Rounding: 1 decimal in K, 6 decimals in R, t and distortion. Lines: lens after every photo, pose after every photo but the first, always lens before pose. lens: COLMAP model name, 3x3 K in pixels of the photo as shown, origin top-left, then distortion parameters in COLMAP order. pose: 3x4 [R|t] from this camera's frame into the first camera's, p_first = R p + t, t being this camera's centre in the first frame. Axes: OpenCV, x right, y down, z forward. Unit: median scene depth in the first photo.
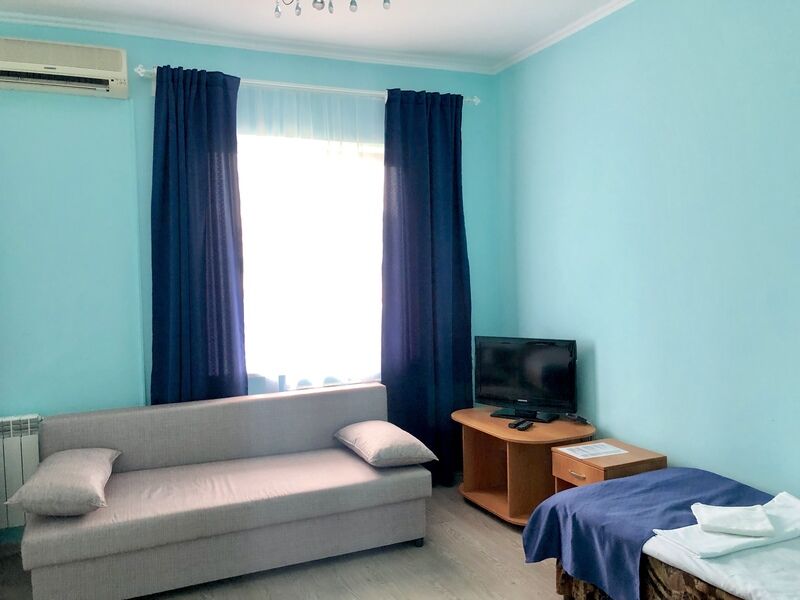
lens RADIAL K [[675.5, 0, 400.0], [0, 675.5, 300.0], [0, 0, 1]] dist [0.057183, -0.043171]
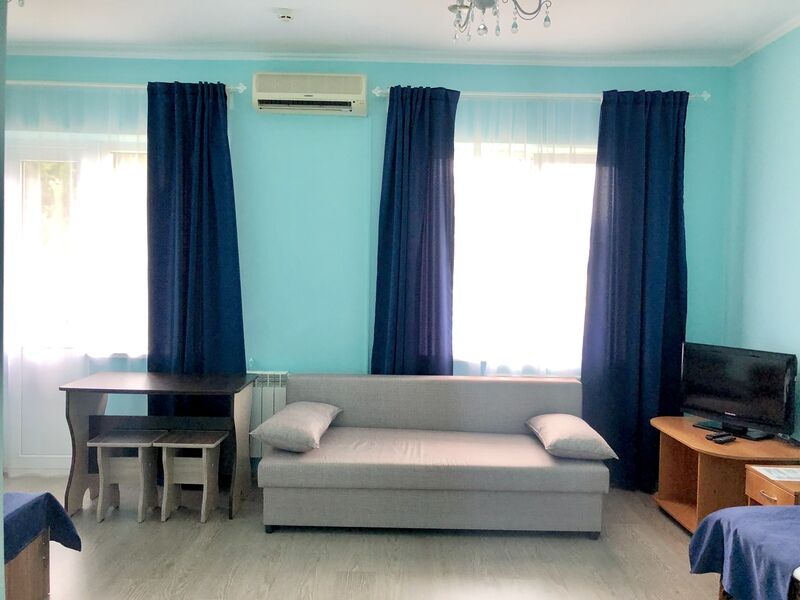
lens RADIAL K [[675.5, 0, 400.0], [0, 675.5, 300.0], [0, 0, 1]] dist [0.057183, -0.043171]
pose [[0.915112, 0.060942, -0.398567, 0.146715], [-0.059933, 0.998090, 0.015003, 0.004564], [0.398720, 0.010158, 0.917016, -0.059744]]
